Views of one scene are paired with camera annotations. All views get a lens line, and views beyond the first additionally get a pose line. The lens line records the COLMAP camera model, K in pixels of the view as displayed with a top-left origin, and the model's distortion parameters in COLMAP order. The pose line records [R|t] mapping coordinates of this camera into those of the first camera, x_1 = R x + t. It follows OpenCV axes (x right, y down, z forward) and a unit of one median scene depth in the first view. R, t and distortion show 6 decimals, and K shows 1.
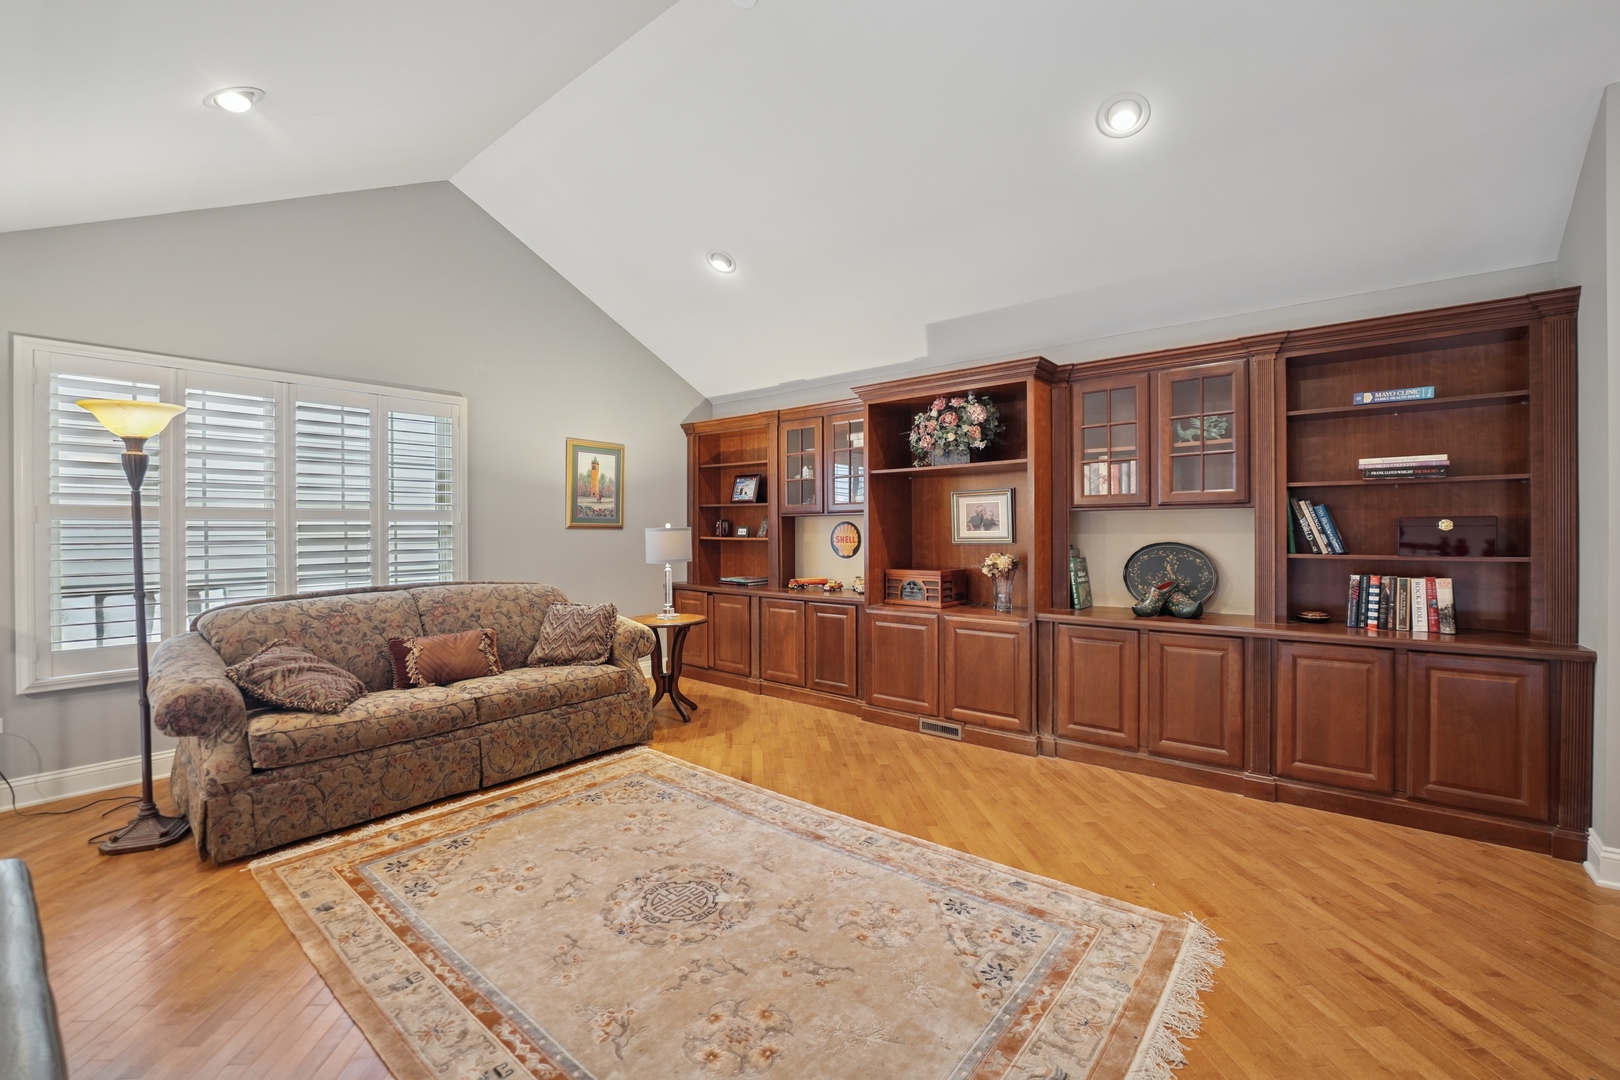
lens RADIAL K [[671.3, 0, 809.6], [0, 671.3, 525.8], [0, 0, 1]] dist [-0.020960, 0.000154]
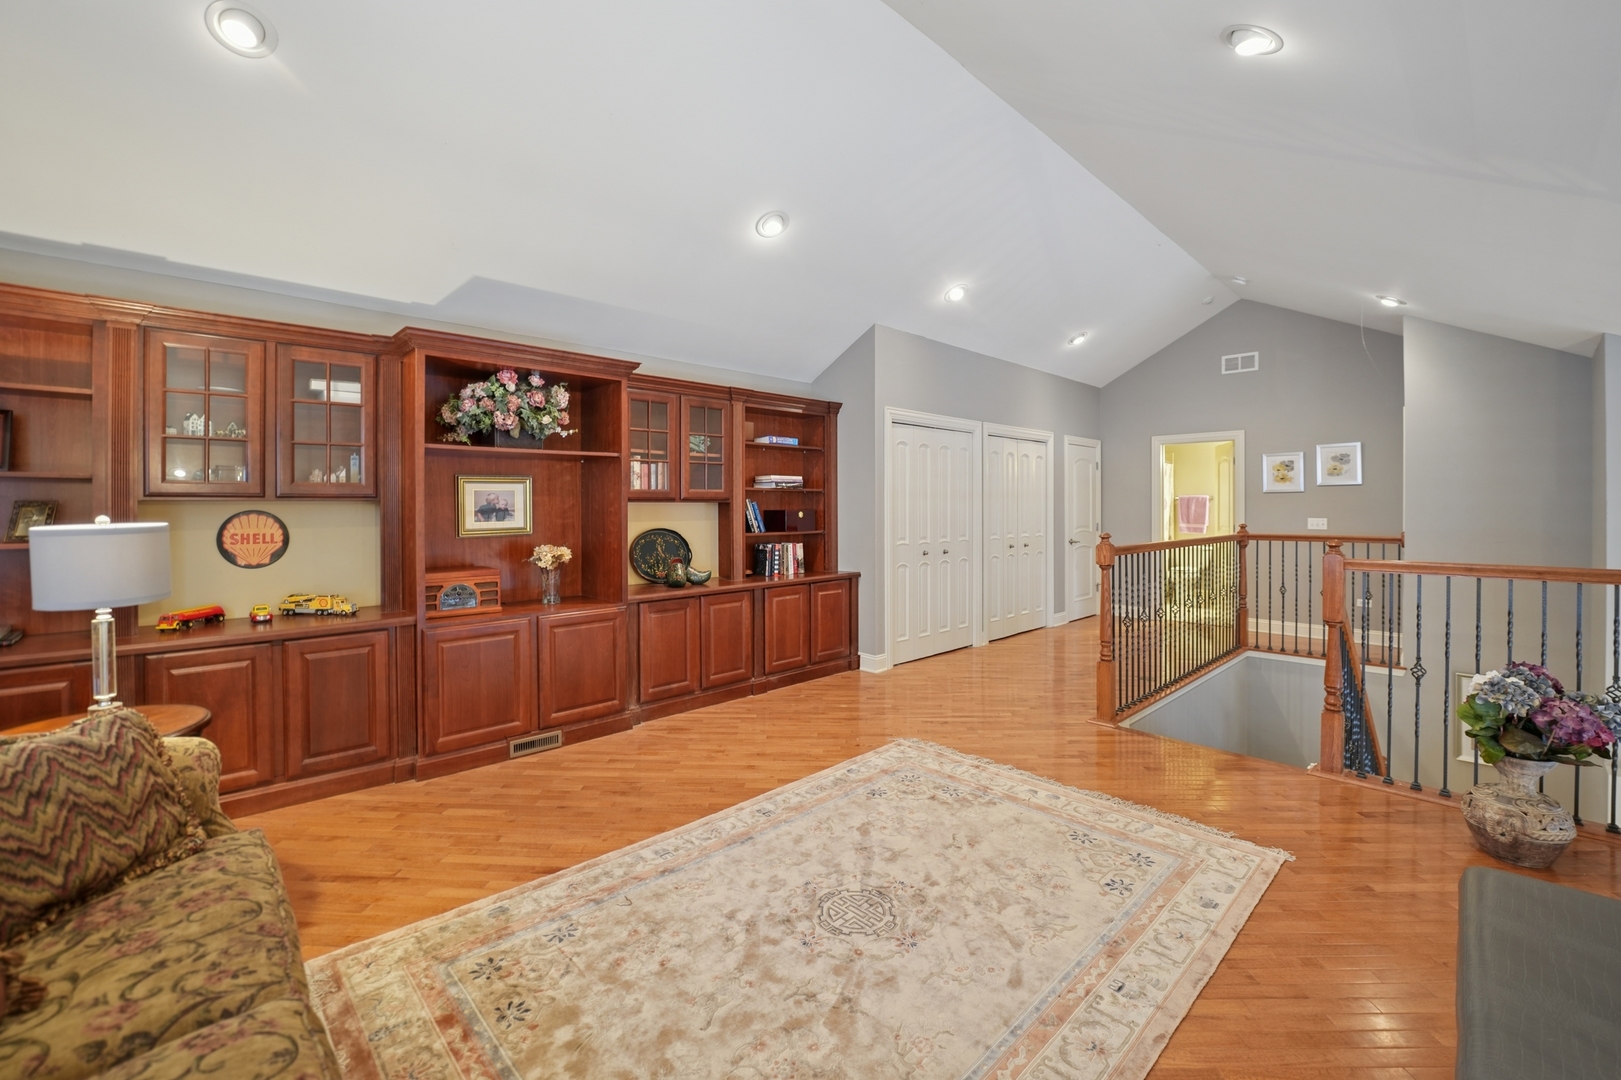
lens RADIAL K [[663.2, 0, 815.5], [0, 663.2, 514.7], [0, 0, 1]] dist [-0.019990, 0.000064]
pose [[0.127334, -0.004956, 0.991848, -0.774901], [-0.001344, 0.999986, 0.005170, -0.009383], [-0.991859, -0.001991, 0.127325, 0.638645]]
